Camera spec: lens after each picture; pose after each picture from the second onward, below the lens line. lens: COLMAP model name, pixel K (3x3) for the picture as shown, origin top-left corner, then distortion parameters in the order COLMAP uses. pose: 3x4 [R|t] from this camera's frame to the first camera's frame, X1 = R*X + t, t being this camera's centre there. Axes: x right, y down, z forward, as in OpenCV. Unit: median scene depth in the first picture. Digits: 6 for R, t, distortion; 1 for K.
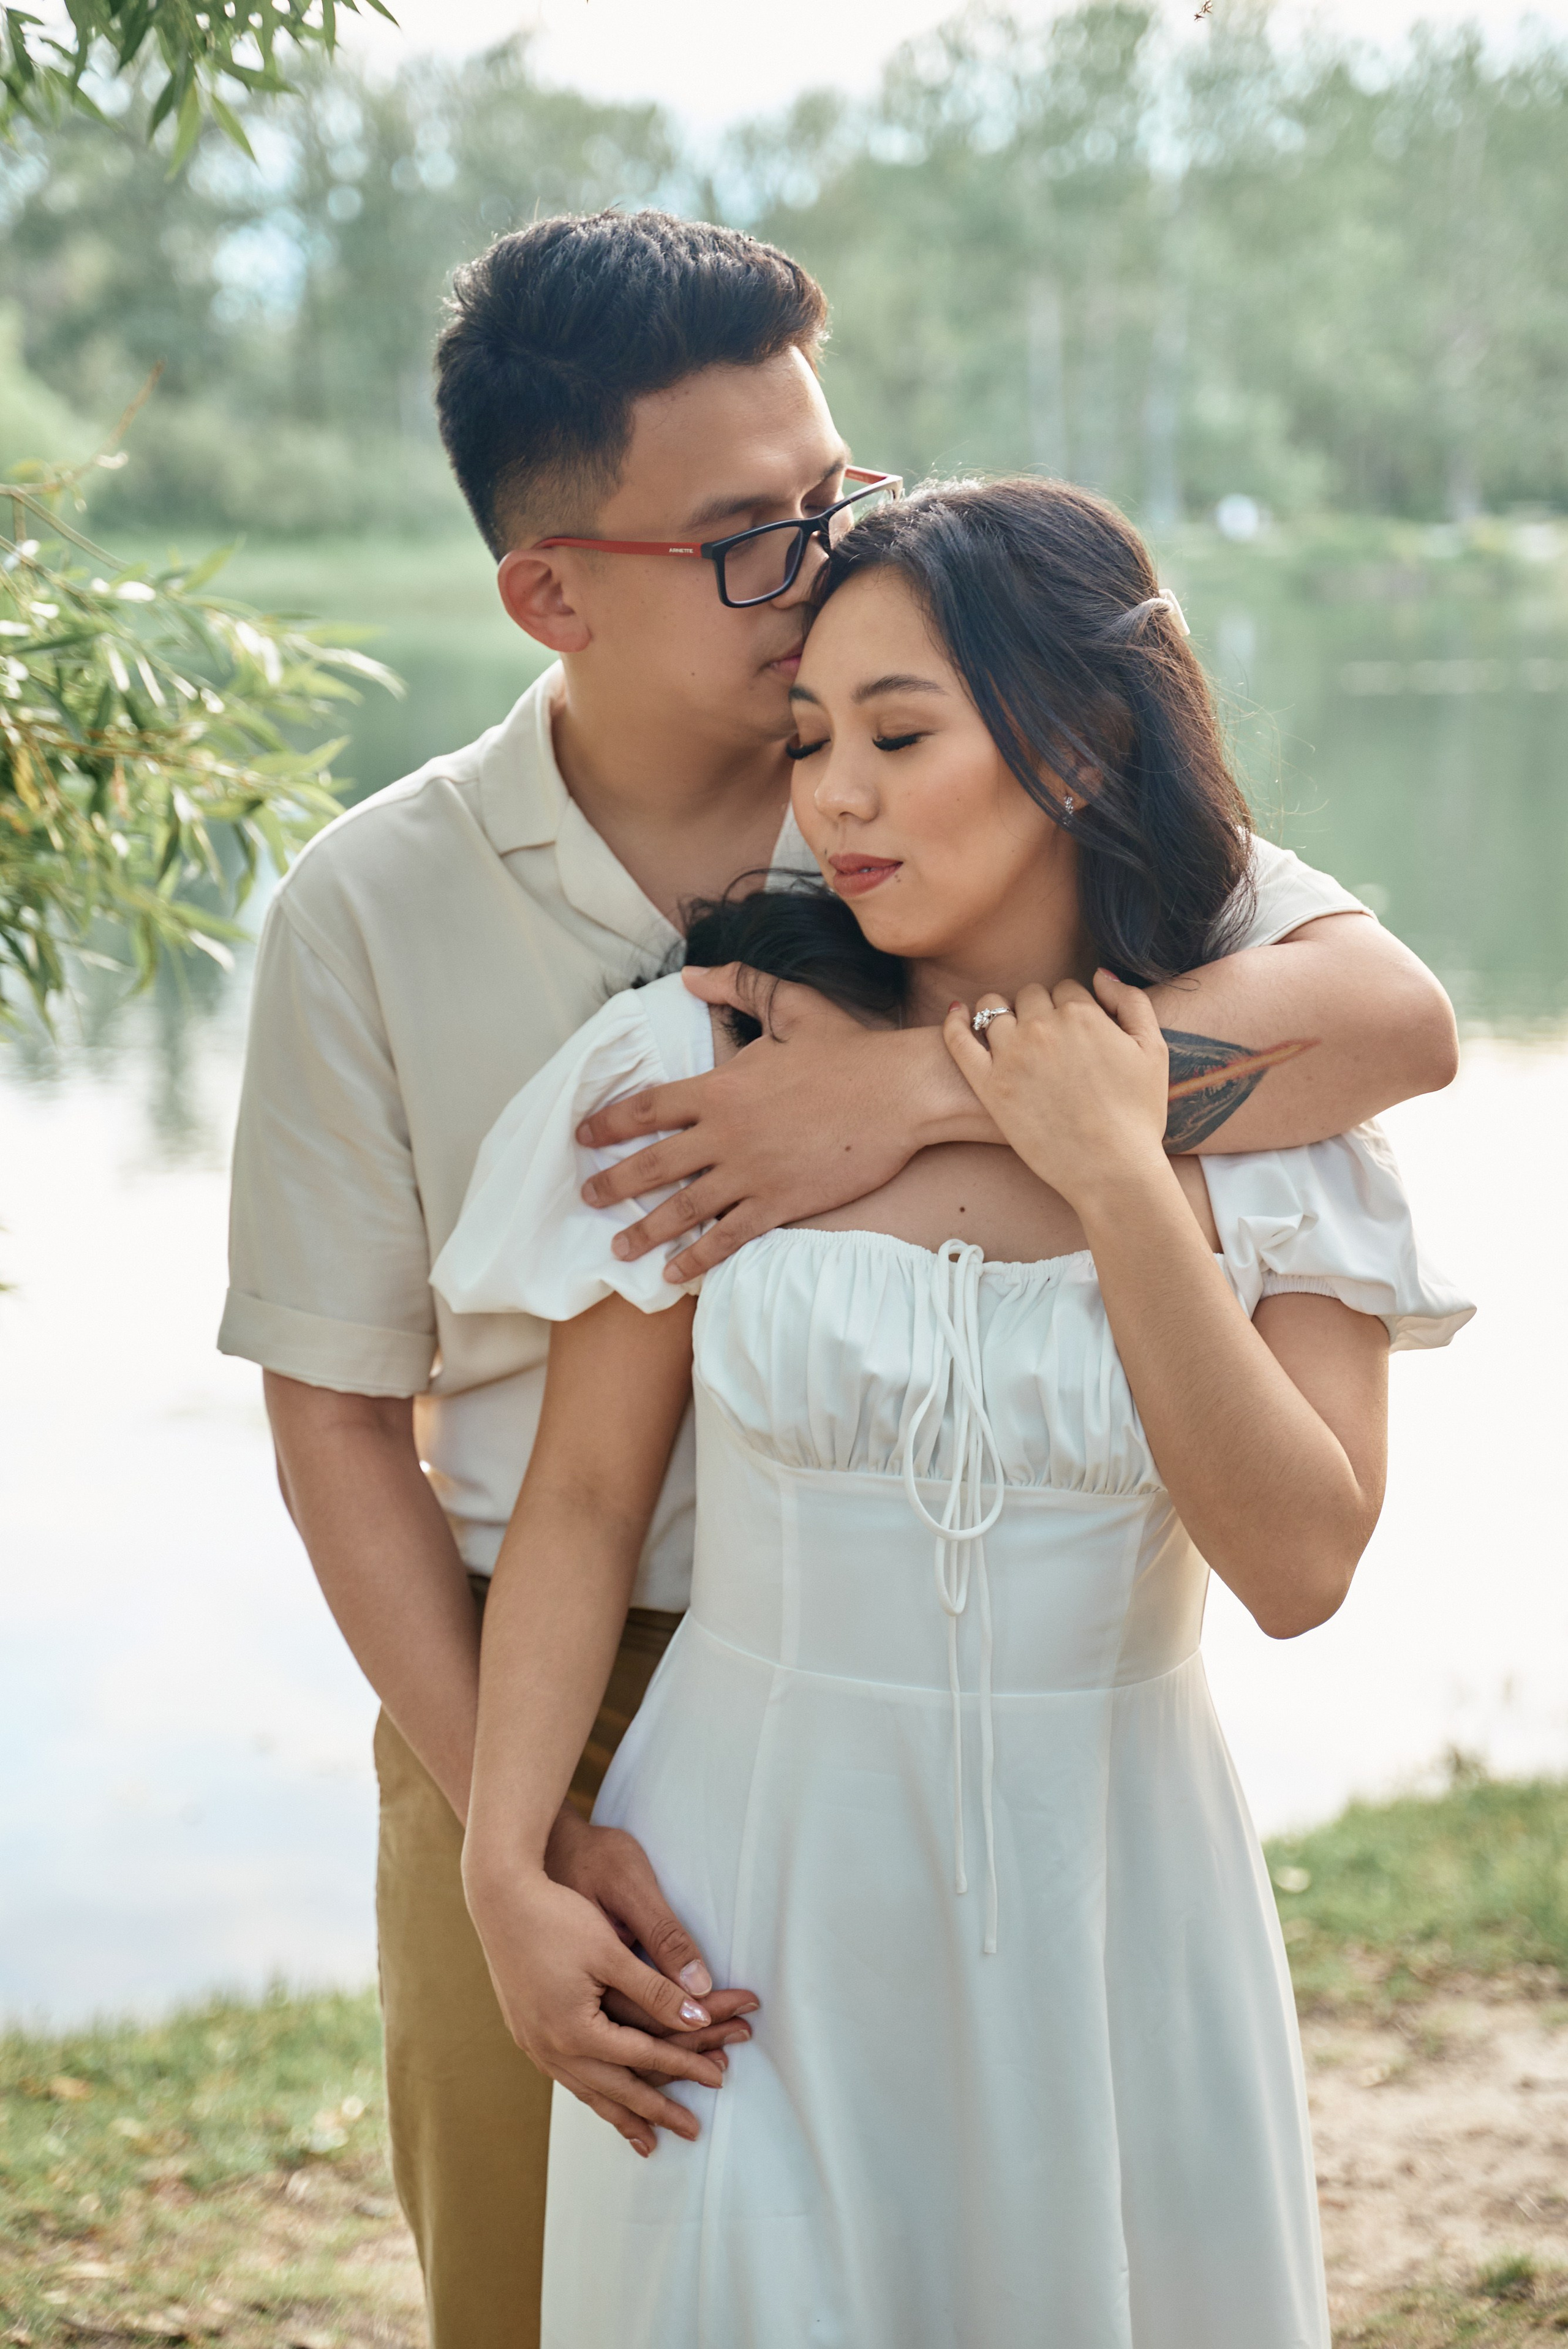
lens RADIAL K [[3719.9, 0, 781.6], [0, 3719.9, 1058.2], [0, 0, 1]] dist [0.059930, 0.010989]
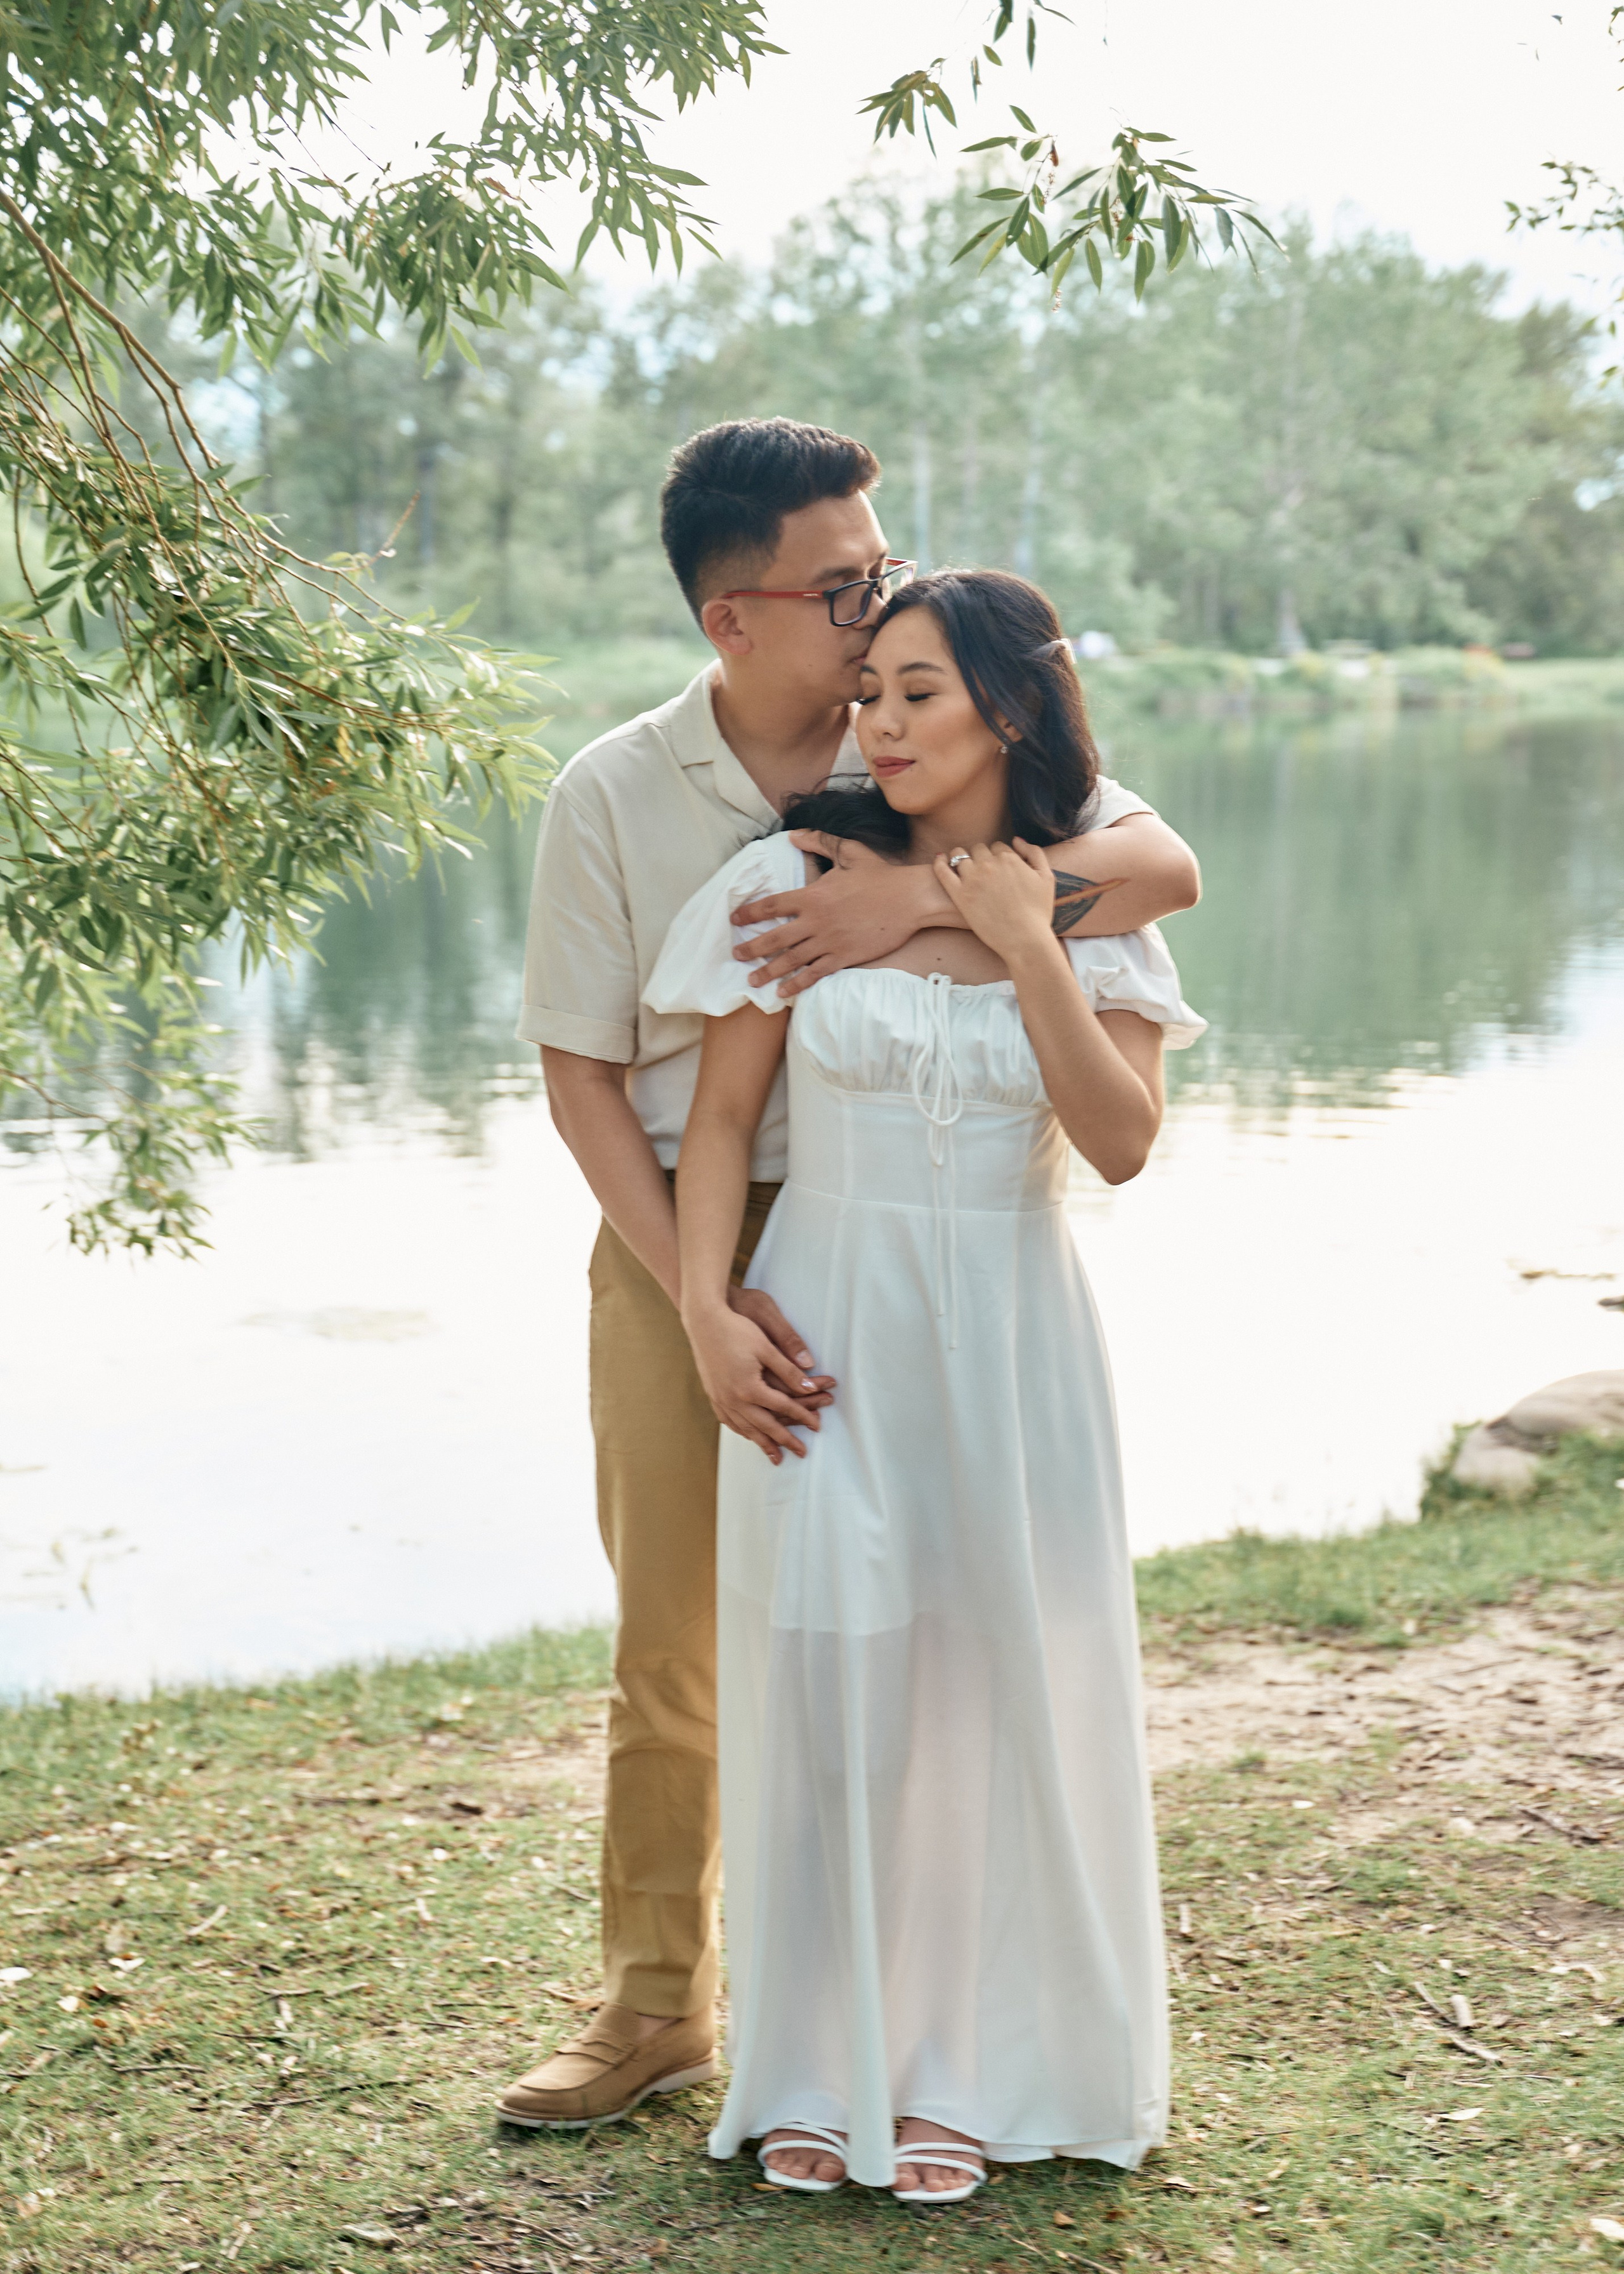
lens RADIAL K [[3452.9, 0, 812.0], [0, 3452.9, 1137.0], [0, 0, 1]] dist [-0.138965, -0.026291]
pose [[0.998929, 0.014792, 0.043845, -0.042571], [-0.014773, 0.999891, -0.000759, 0.062453], [-0.043851, 0.000111, 0.999038, -0.335267]]
